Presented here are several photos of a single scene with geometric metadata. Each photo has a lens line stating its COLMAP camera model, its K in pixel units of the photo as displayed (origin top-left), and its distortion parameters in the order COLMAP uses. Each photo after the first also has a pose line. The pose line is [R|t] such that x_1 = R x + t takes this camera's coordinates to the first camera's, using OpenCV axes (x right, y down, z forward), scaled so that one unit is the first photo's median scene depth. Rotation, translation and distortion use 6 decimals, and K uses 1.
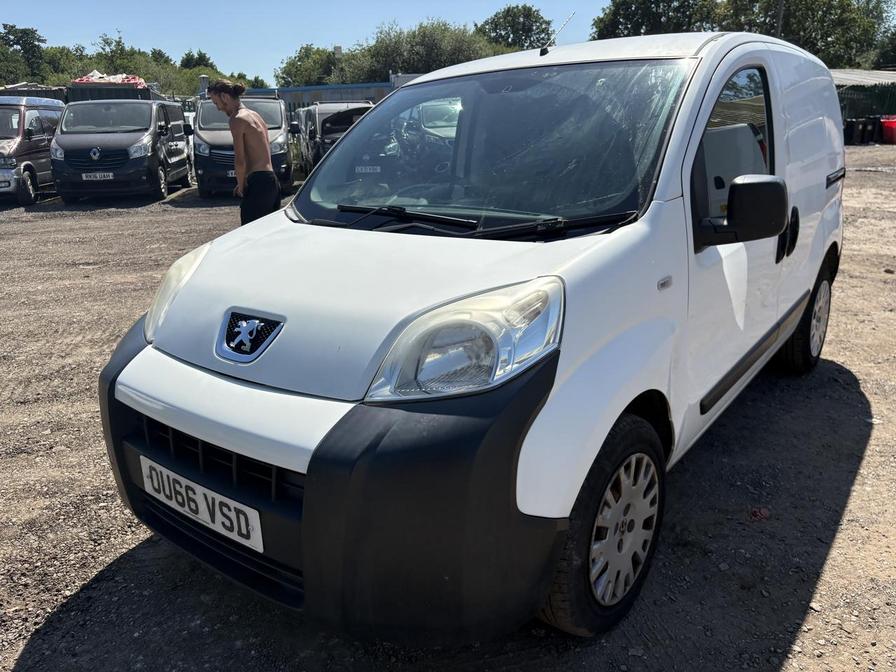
lens RADIAL K [[684.7, 0, 450.7], [0, 684.7, 337.9], [0, 0, 1]] dist [0.033753, -0.024979]
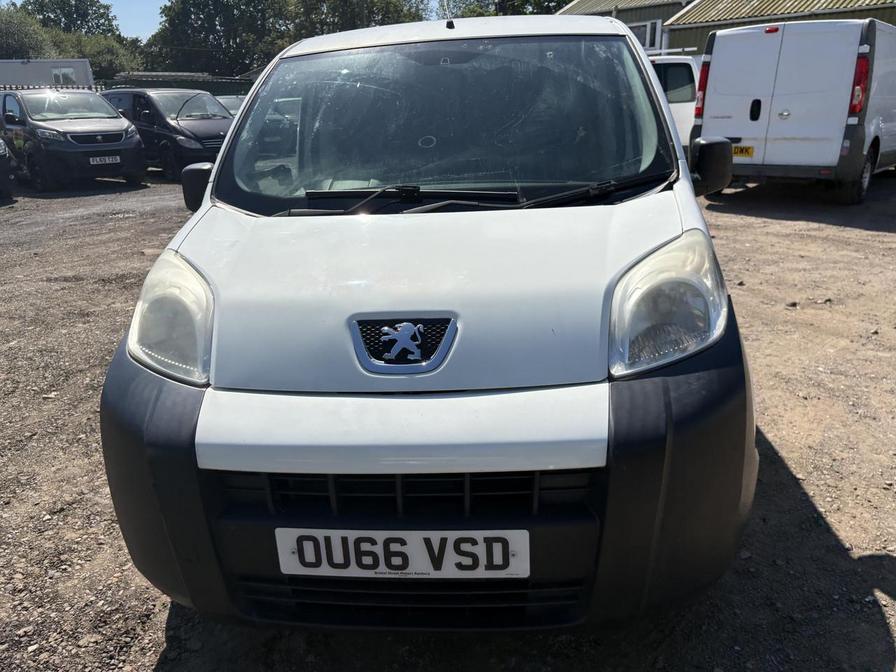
lens RADIAL K [[684.7, 0, 450.1], [0, 684.7, 334.3], [0, 0, 1]] dist [0.033753, -0.024979]
pose [[0.844000, -0.175310, 0.506883, -0.635588], [0.173991, 0.983455, 0.050428, -0.043167], [-0.507338, 0.045632, 0.860538, 0.247322]]
